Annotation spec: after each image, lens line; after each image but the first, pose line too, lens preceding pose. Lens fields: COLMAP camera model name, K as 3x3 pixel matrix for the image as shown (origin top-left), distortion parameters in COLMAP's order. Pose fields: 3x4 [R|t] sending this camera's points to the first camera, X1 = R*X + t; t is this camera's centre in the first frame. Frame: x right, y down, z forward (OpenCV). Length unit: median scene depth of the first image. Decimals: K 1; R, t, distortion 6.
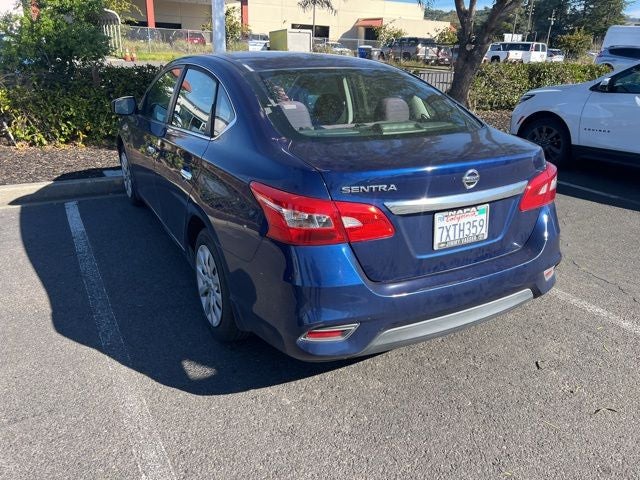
lens RADIAL K [[485.5, 0, 315.0], [0, 485.5, 229.2], [0, 0, 1]] dist [0.042366, -0.057238]
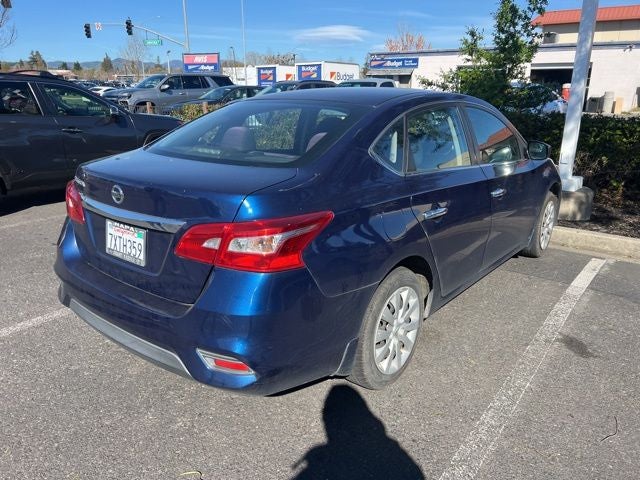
lens RADIAL K [[485.5, 0, 311.2], [0, 485.5, 235.9], [0, 0, 1]] dist [0.042366, -0.057238]
pose [[0.387793, 0.238291, -0.890412, 1.104613], [-0.321896, 0.940196, 0.111422, -0.208520], [0.863713, 0.243411, 0.441306, 0.719552]]
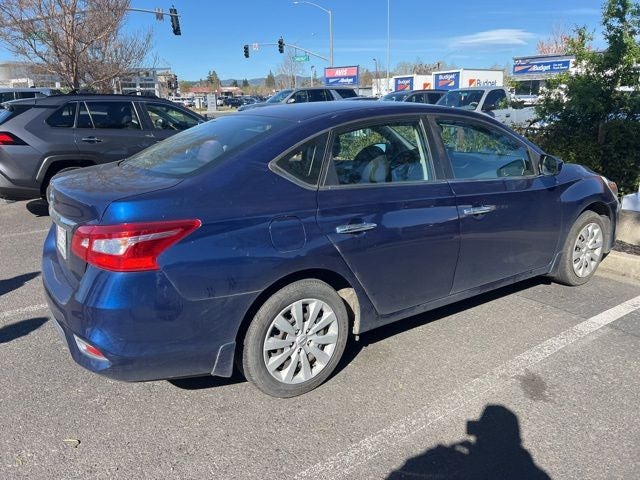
lens RADIAL K [[485.5, 0, 318.1], [0, 485.5, 234.1], [0, 0, 1]] dist [0.042366, -0.057238]
pose [[0.099961, 0.231611, -0.967659, 1.250069], [-0.332063, 0.924538, 0.186987, -0.369486], [0.937946, 0.302632, 0.169328, 1.132162]]
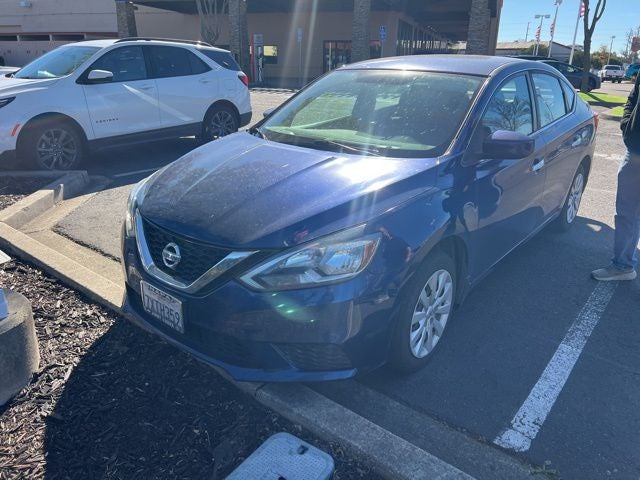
lens RADIAL K [[485.5, 0, 325.5], [0, 485.5, 240.1], [0, 0, 1]] dist [0.042366, -0.057238]
pose [[-0.382632, -0.361429, 0.850272, -1.317069], [0.284935, 0.829283, 0.480731, -0.809079], [-0.878866, 0.426215, -0.214327, 2.075514]]
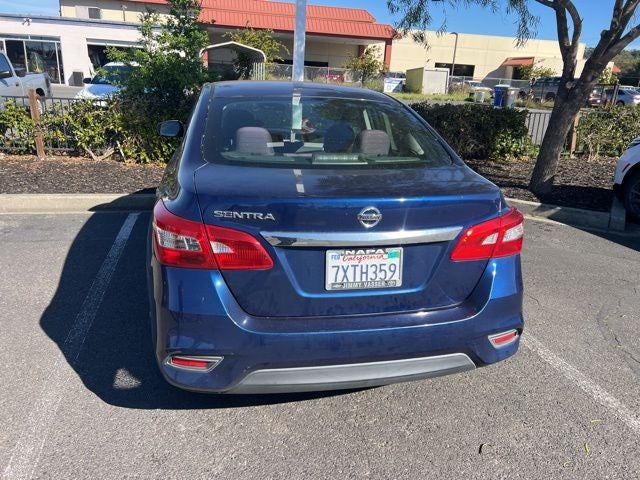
lens RADIAL K [[485.5, 0, 321.3], [0, 485.5, 225.2], [0, 0, 1]] dist [0.042366, -0.057238]
pose [[0.958331, 0.096020, -0.269040, 0.373807], [-0.116615, 0.991265, -0.061604, -0.016667], [0.260775, 0.090411, 0.961157, 0.087558]]
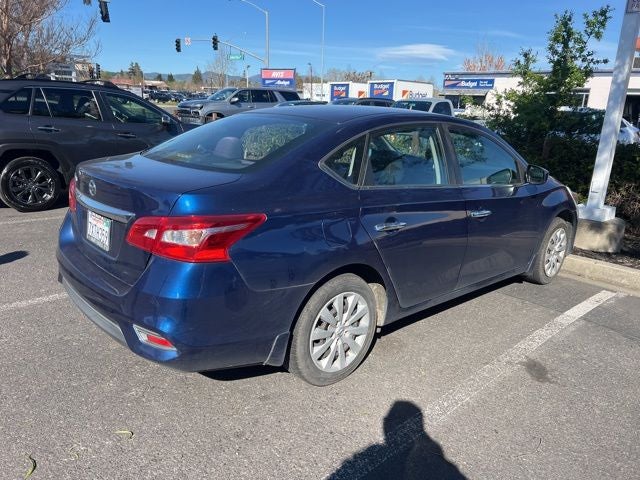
lens RADIAL K [[485.5, 0, 315.0], [0, 485.5, 243.1], [0, 0, 1]] dist [0.042366, -0.057238]
pose [[0.240887, 0.246555, -0.938714, 1.260636], [-0.375992, 0.915375, 0.143940, -0.279835], [0.894764, 0.318276, 0.313205, 0.904167]]
